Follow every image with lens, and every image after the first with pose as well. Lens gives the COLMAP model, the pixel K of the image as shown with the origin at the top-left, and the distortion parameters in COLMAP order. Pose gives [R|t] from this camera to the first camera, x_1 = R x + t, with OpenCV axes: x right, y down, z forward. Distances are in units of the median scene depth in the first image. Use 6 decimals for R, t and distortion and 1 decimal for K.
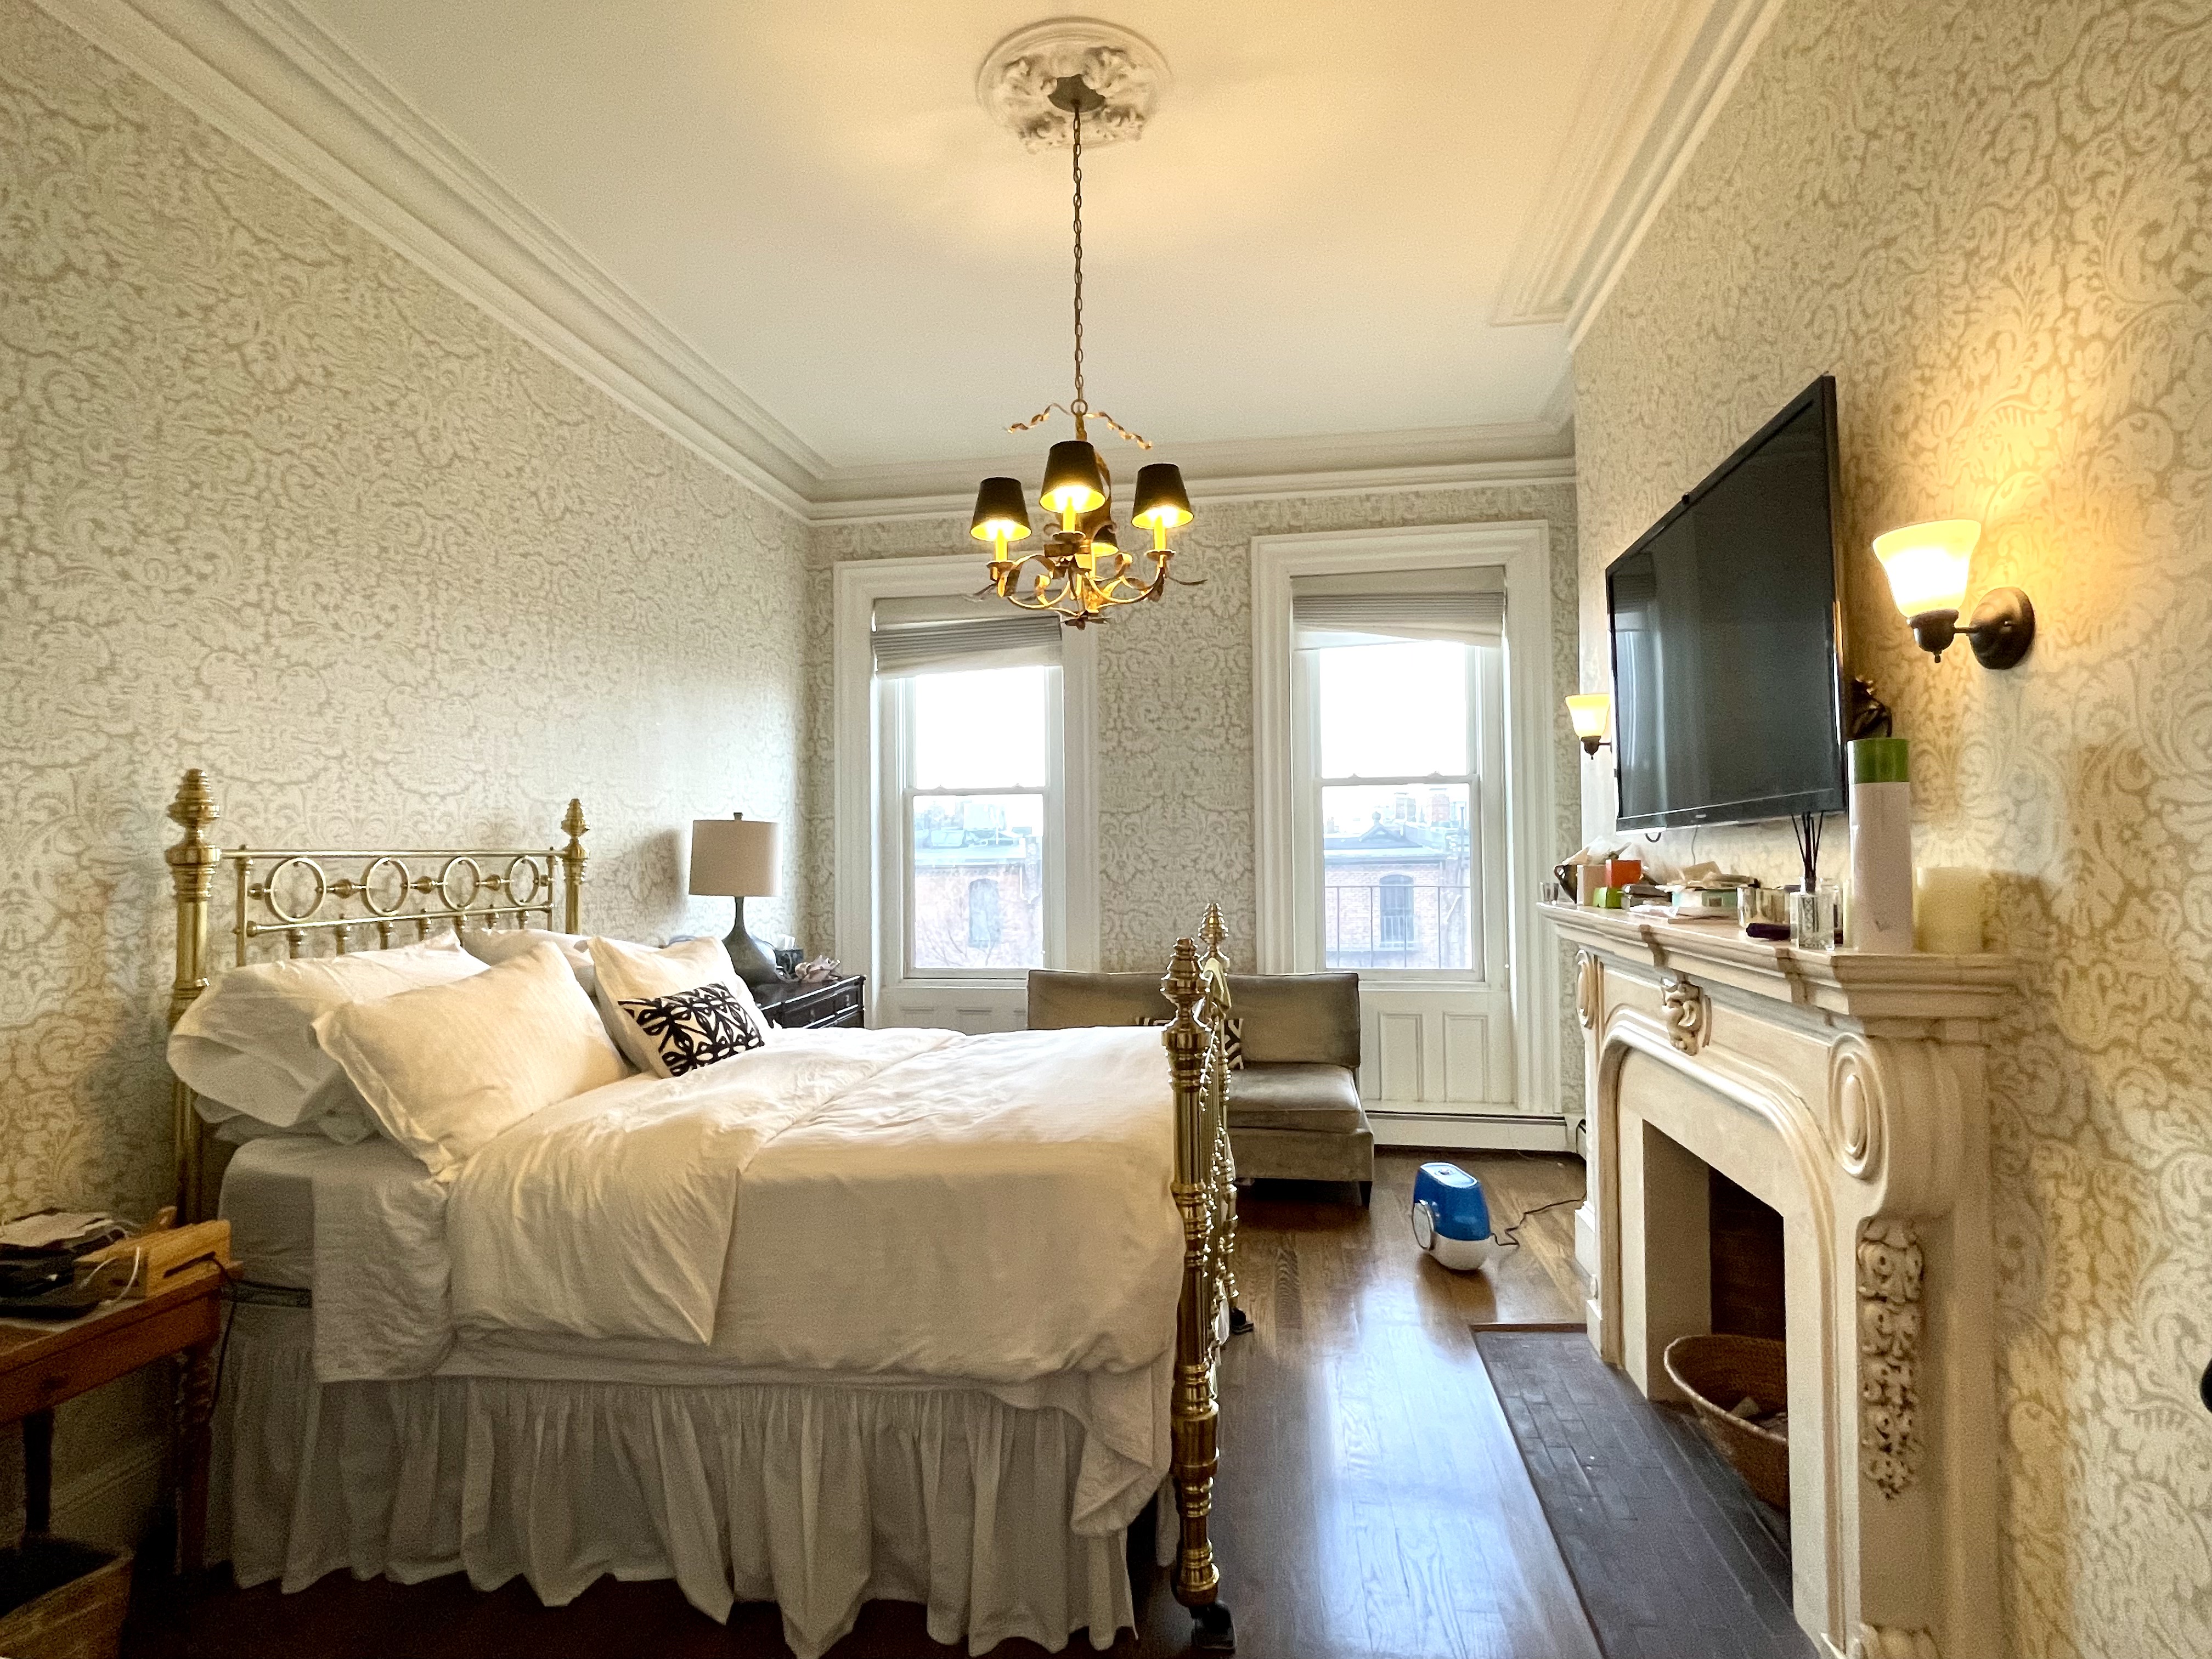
lens RADIAL K [[1108.6, 0, 1093.8], [0, 1108.6, 834.9], [0, 0, 1]] dist [-0.008623, 0.006339]
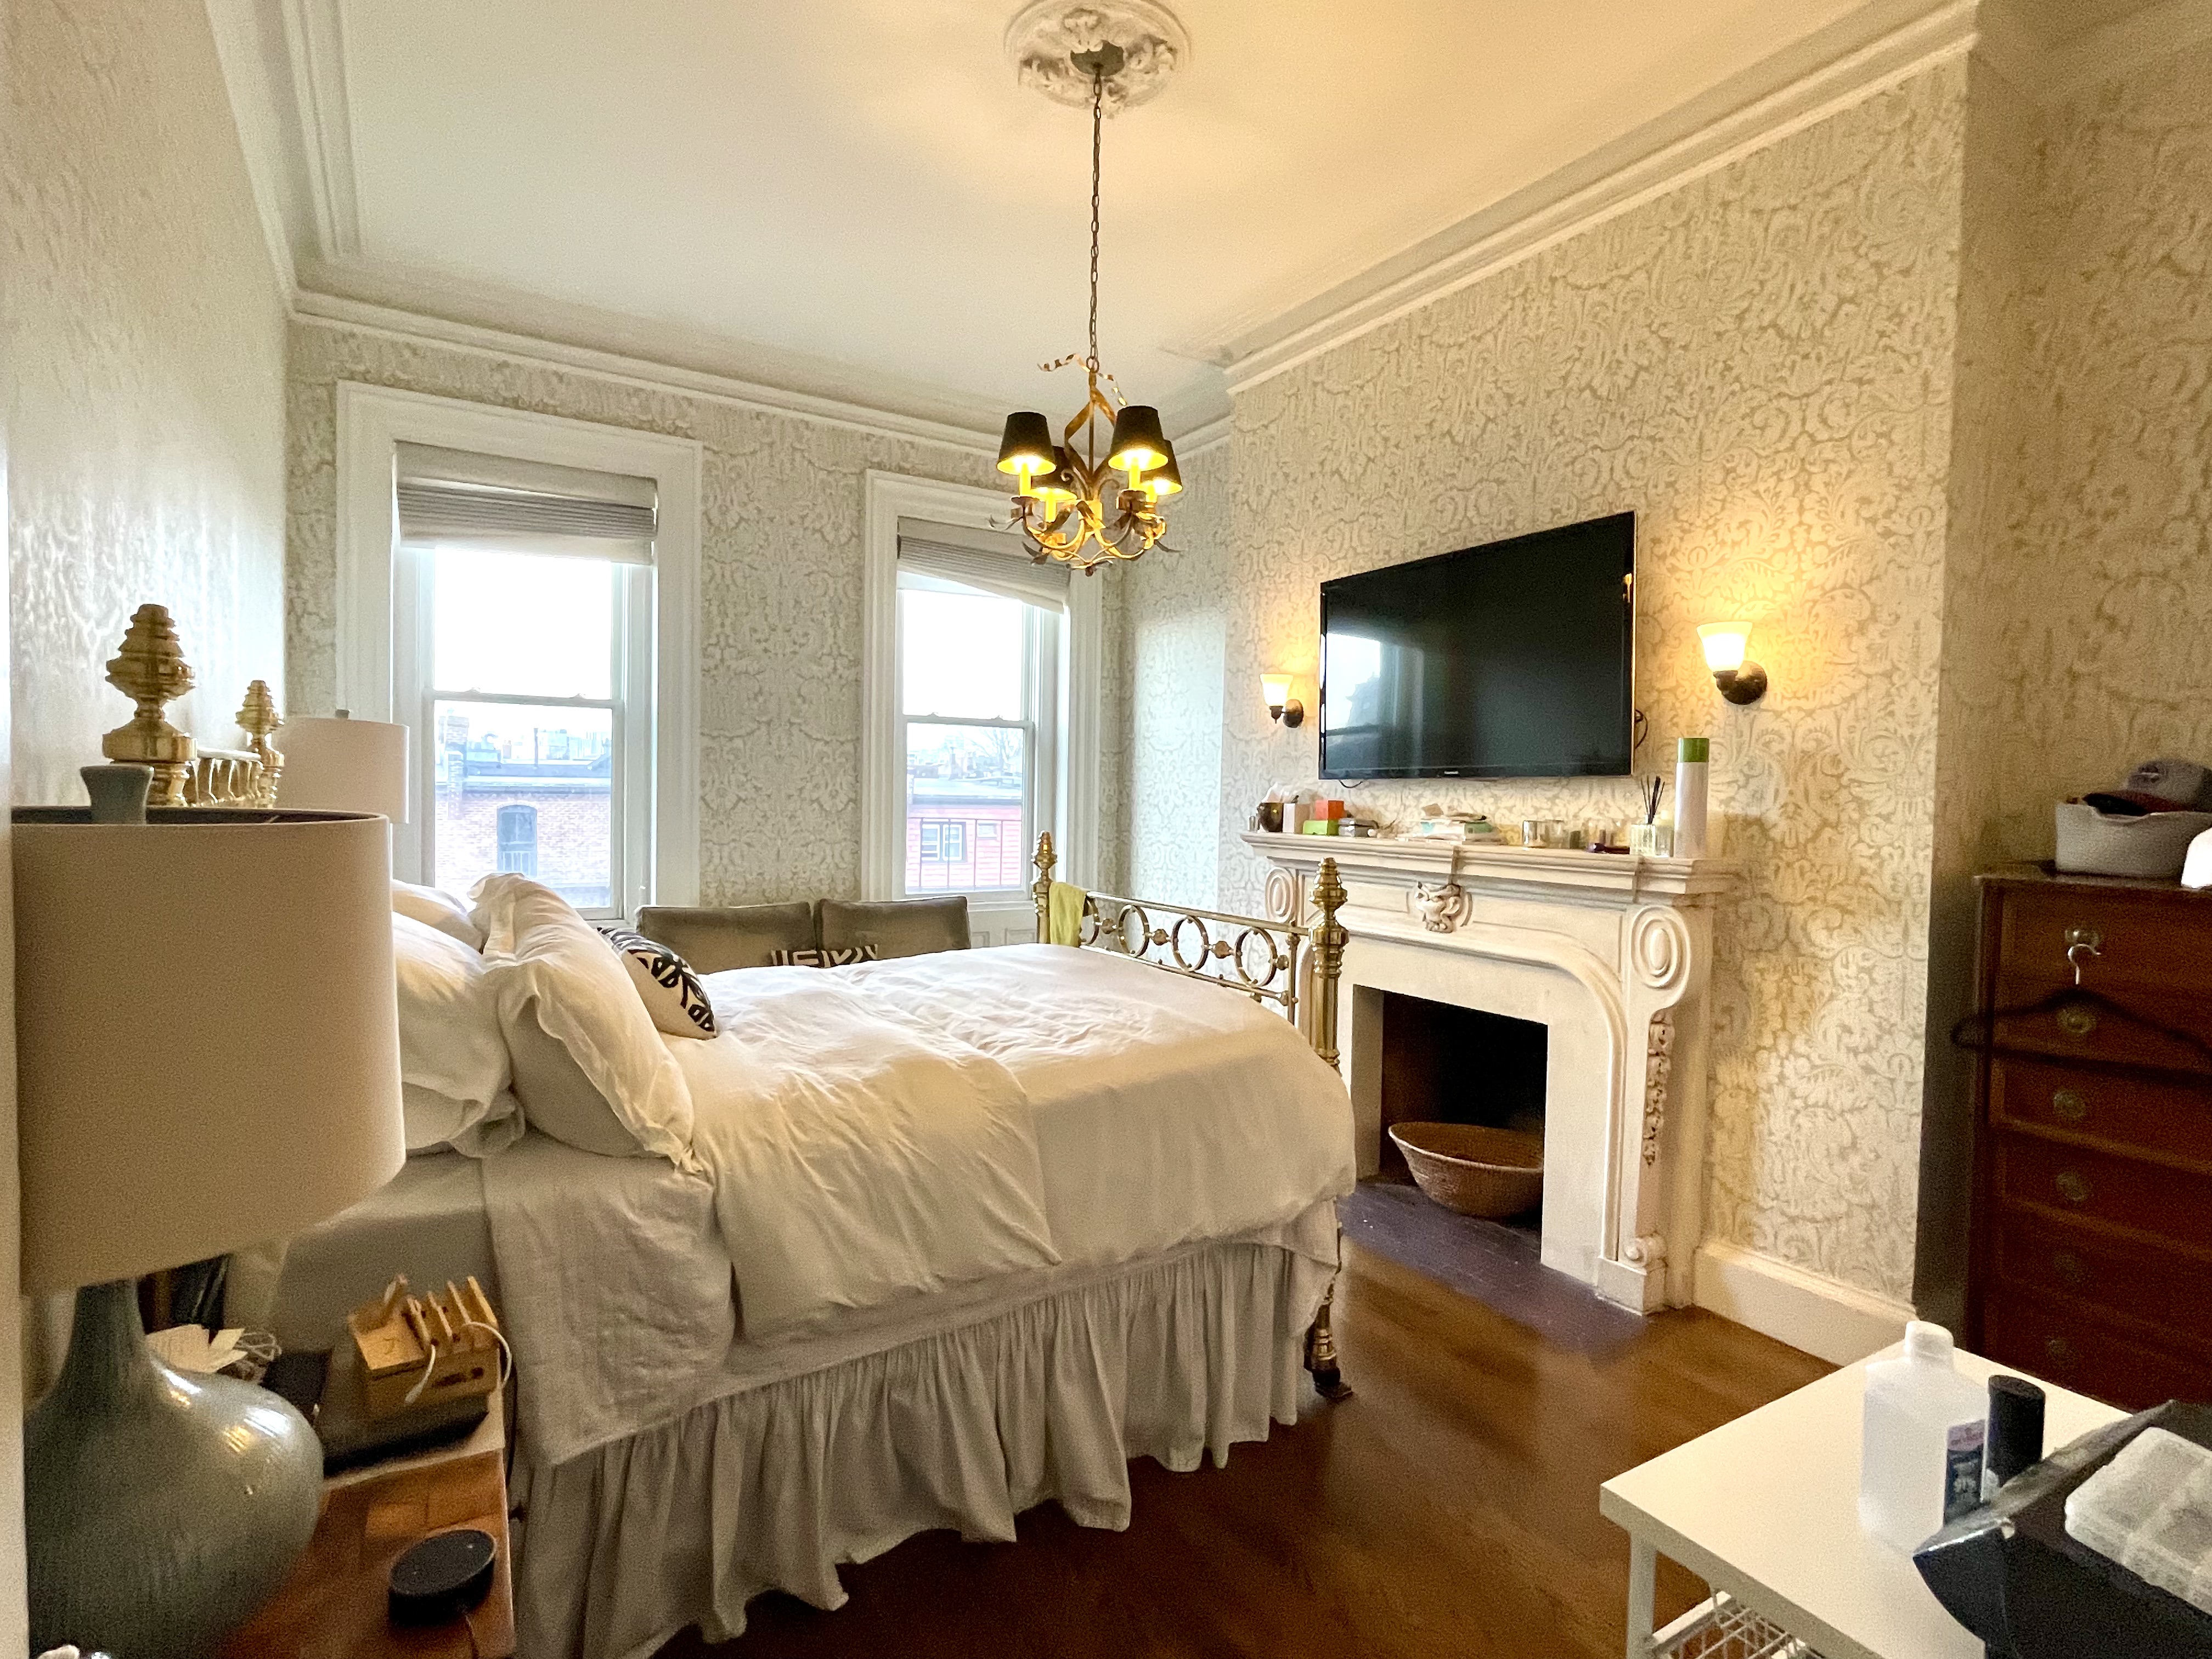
lens RADIAL K [[1108.6, 0, 1104.5], [0, 1108.6, 831.7], [0, 0, 1]] dist [-0.008623, 0.006339]
pose [[0.754749, 0.001990, 0.656010, -1.062779], [-0.039620, 0.998308, 0.042555, 0.023580], [-0.654816, -0.058110, 0.753551, 0.253817]]
